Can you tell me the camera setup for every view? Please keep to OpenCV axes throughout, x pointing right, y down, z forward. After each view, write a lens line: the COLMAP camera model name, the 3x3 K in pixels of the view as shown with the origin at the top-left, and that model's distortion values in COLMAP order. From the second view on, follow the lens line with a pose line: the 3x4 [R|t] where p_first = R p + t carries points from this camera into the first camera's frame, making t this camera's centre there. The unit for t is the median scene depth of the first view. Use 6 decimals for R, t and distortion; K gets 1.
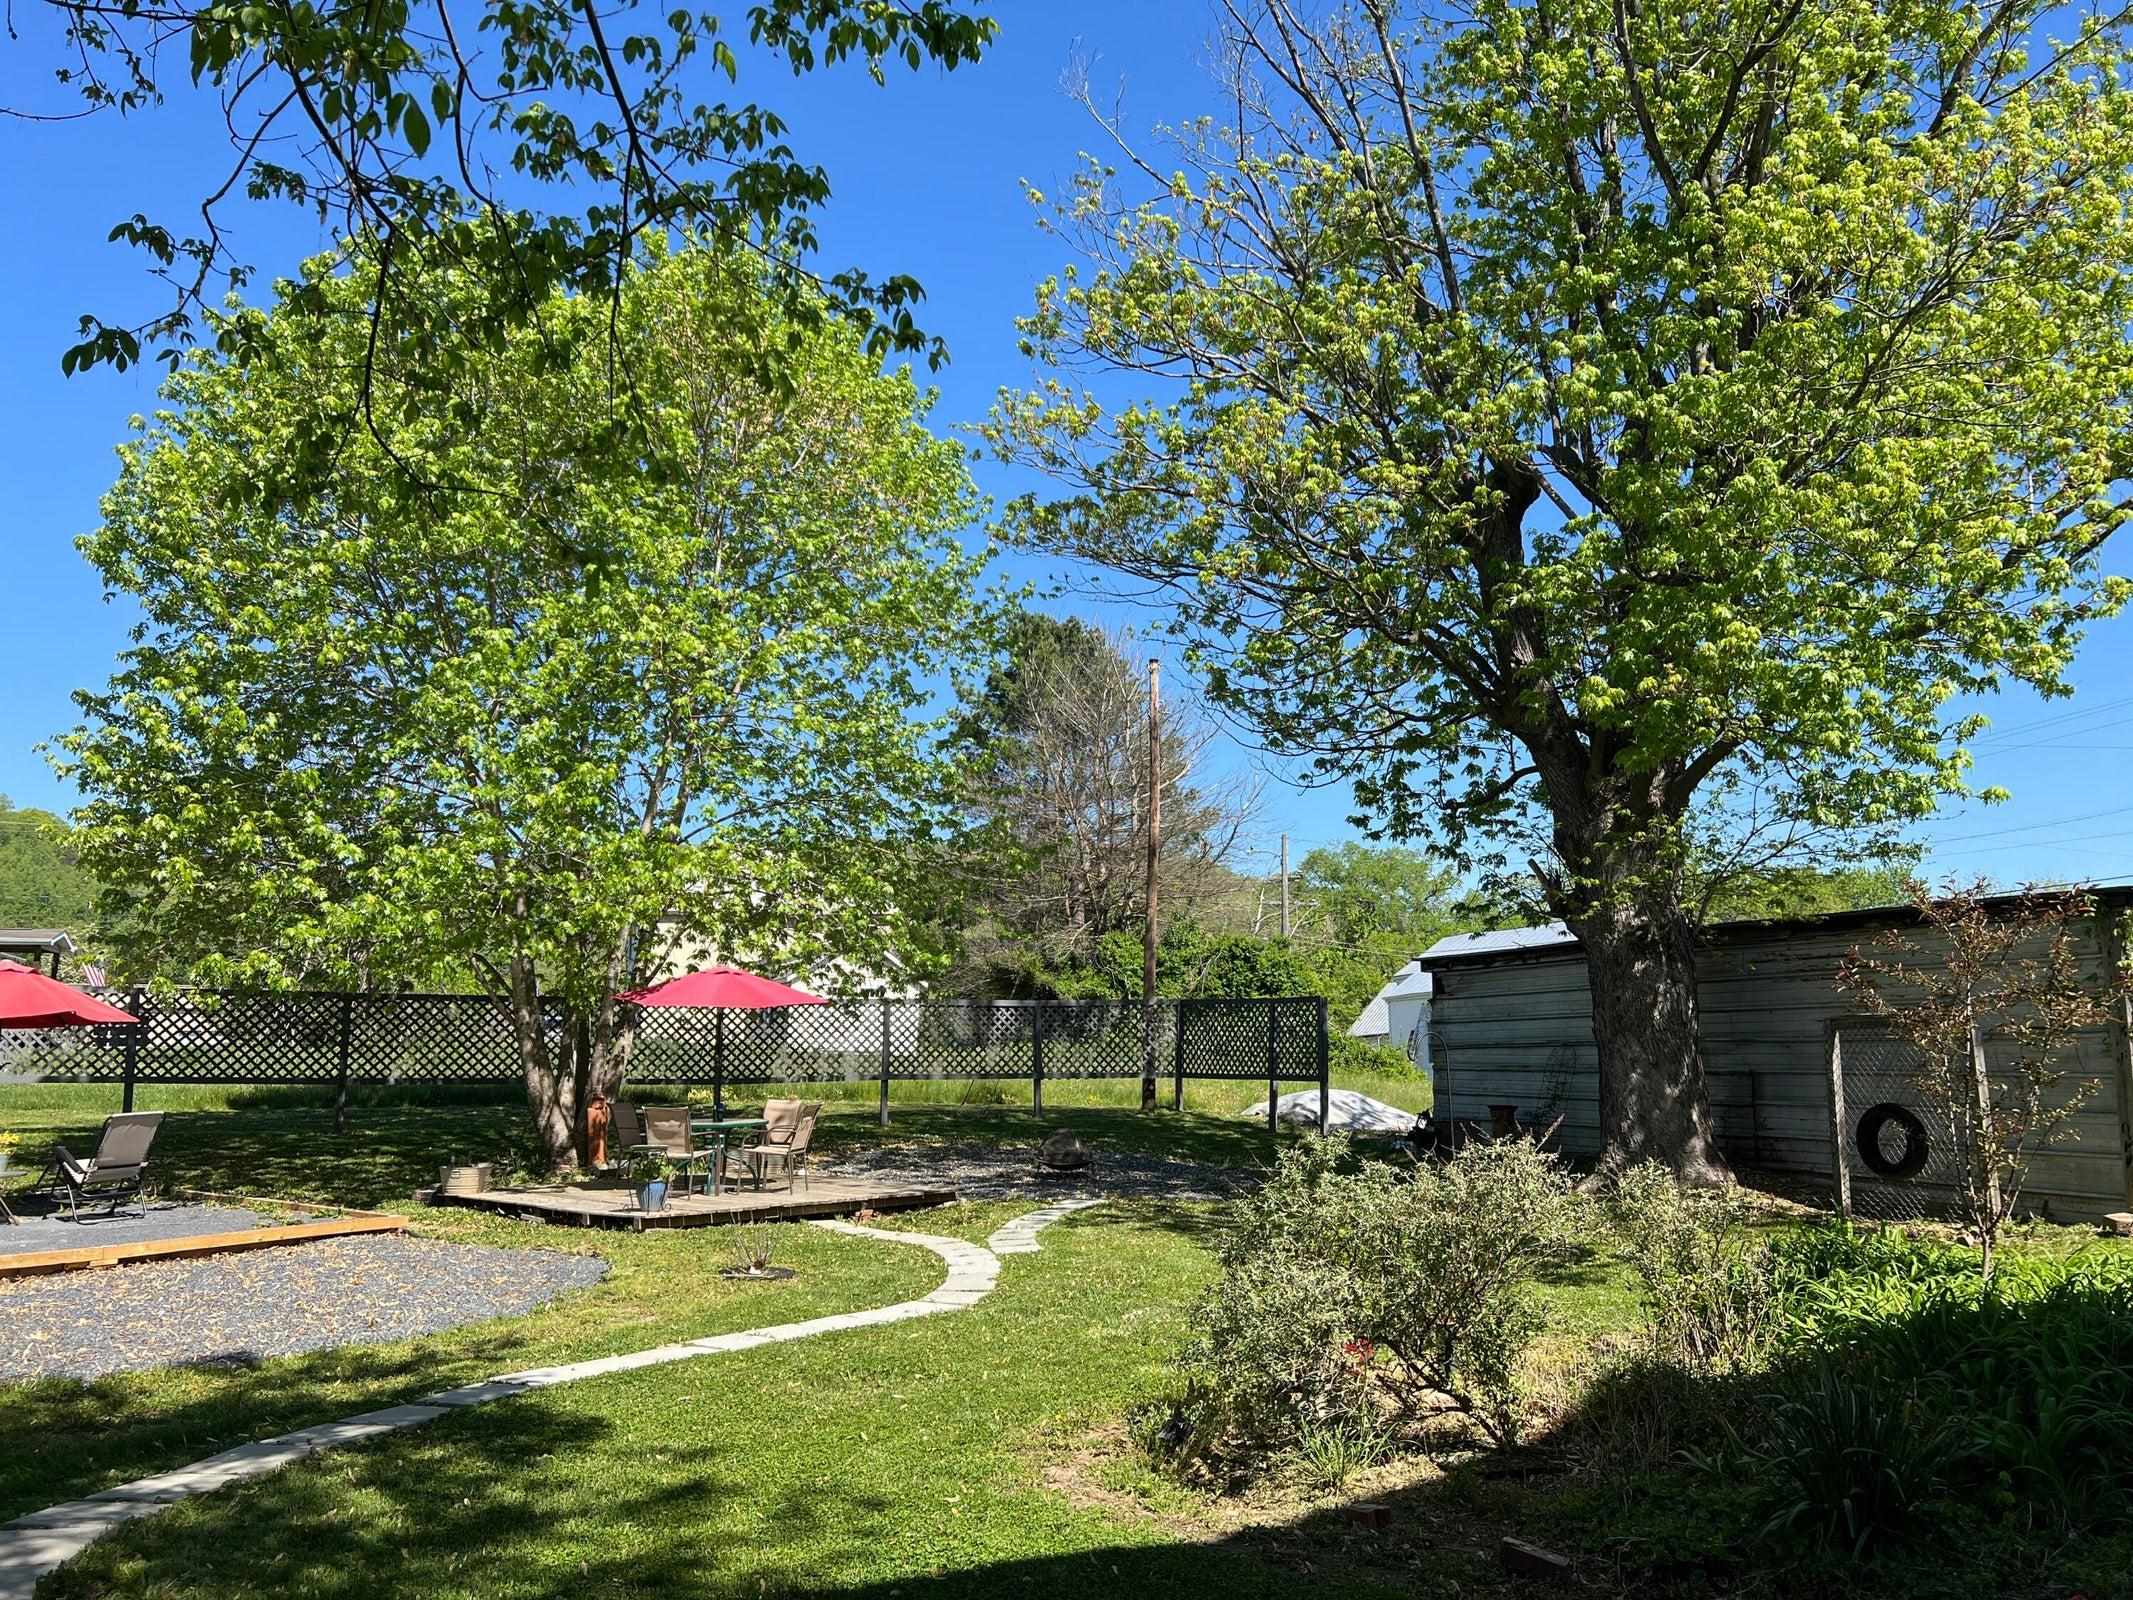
lens RADIAL K [[1591.9, 0, 1071.9], [0, 1591.9, 805.3], [0, 0, 1]] dist [0.038454, -0.042311]
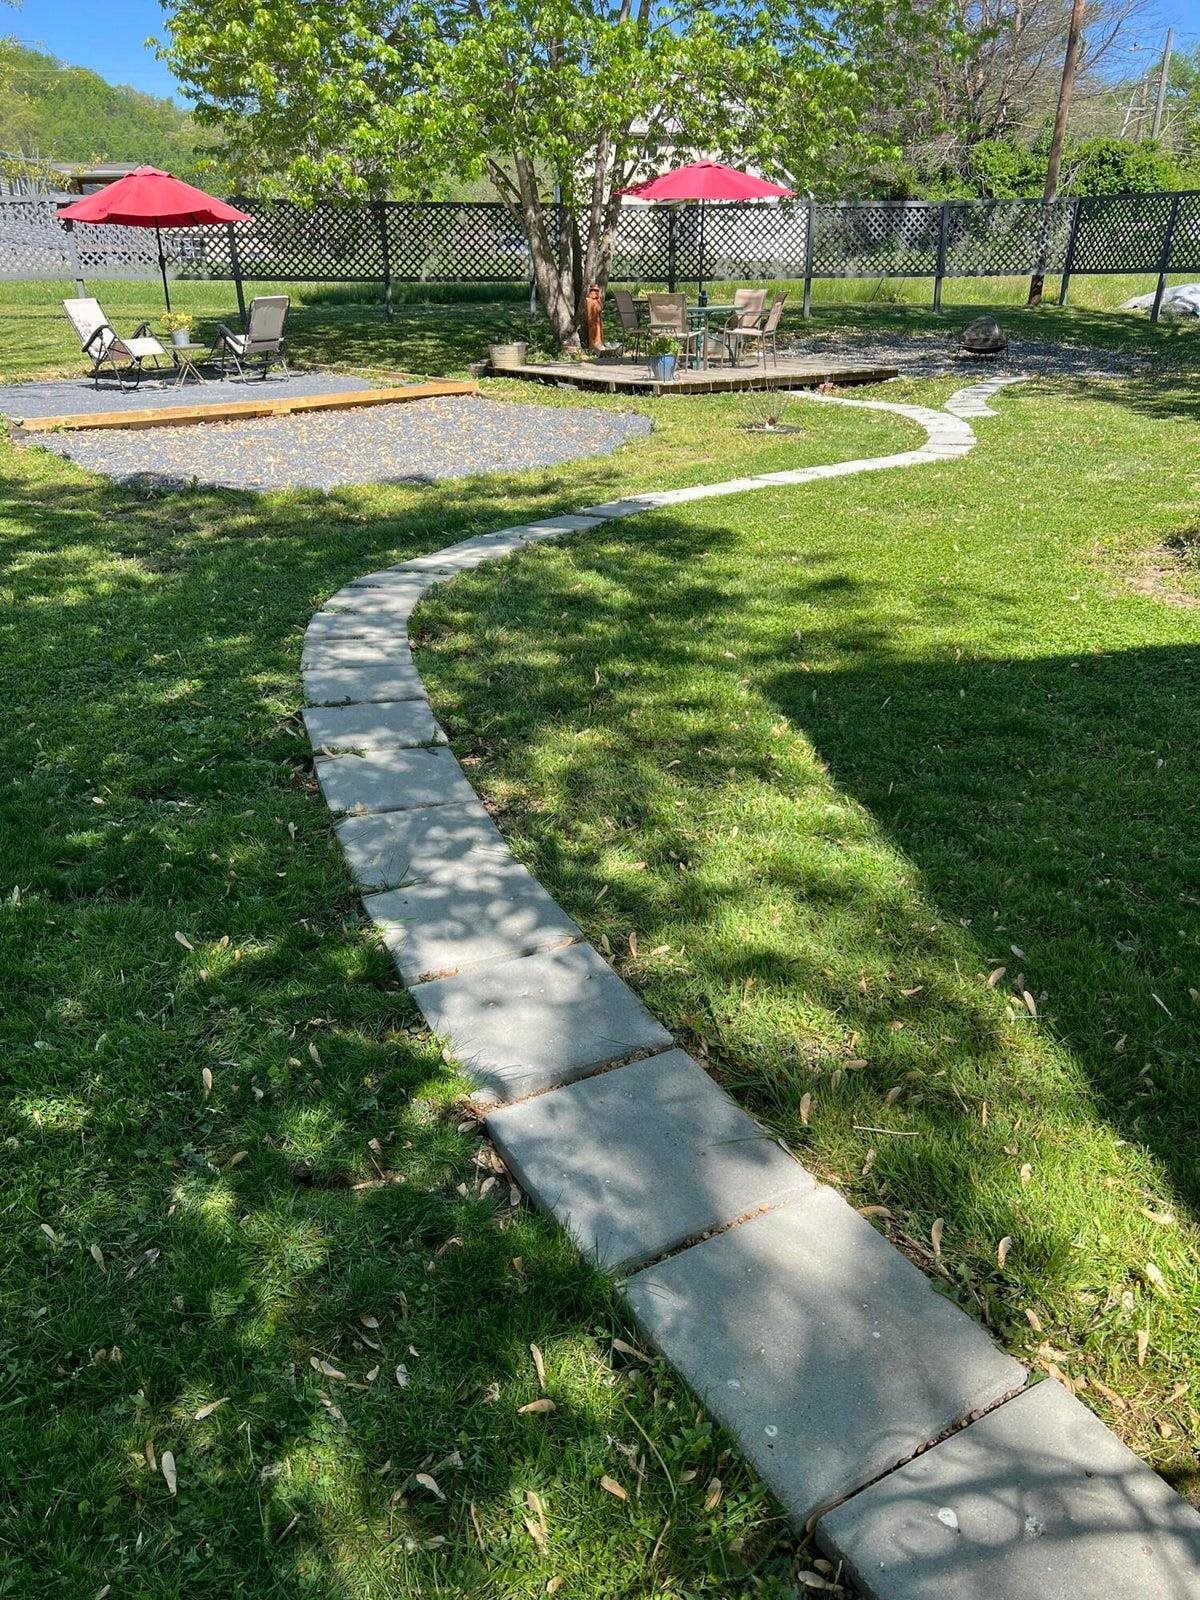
lens RADIAL K [[1194.1, 0, 592.2], [0, 1194.1, 809.8], [0, 0, 1]] dist [0.038454, -0.042311]
pose [[0.974870, 0.083027, -0.206722, -0.084818], [0.042669, 0.841180, 0.539069, 0.025152], [0.218648, -0.534343, 0.816499, 0.039373]]
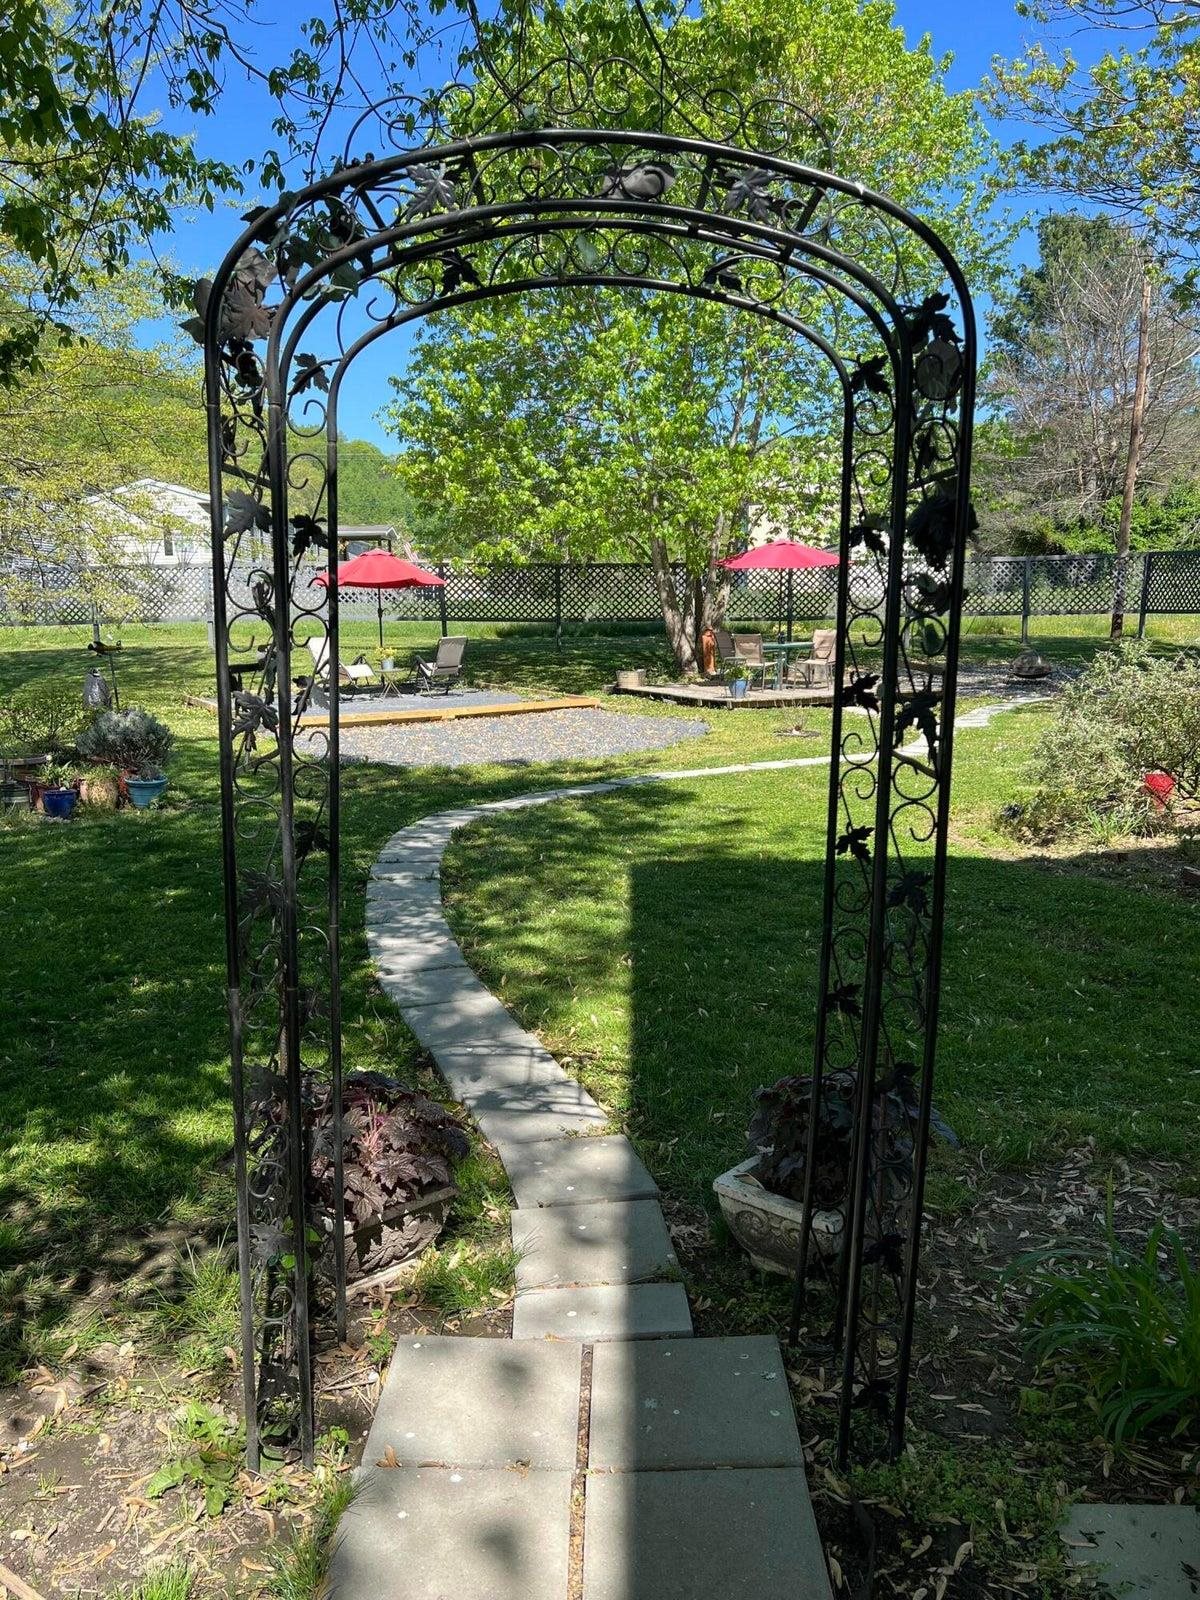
lens RADIAL K [[1194.1, 0, 592.6], [0, 1194.1, 845.5], [0, 0, 1]] dist [0.038454, -0.042311]
pose [[0.922774, 0.064687, -0.379874, 0.061239], [0.071551, 0.939903, 0.333861, -0.017111], [0.378641, -0.335258, 0.862689, -0.128915]]
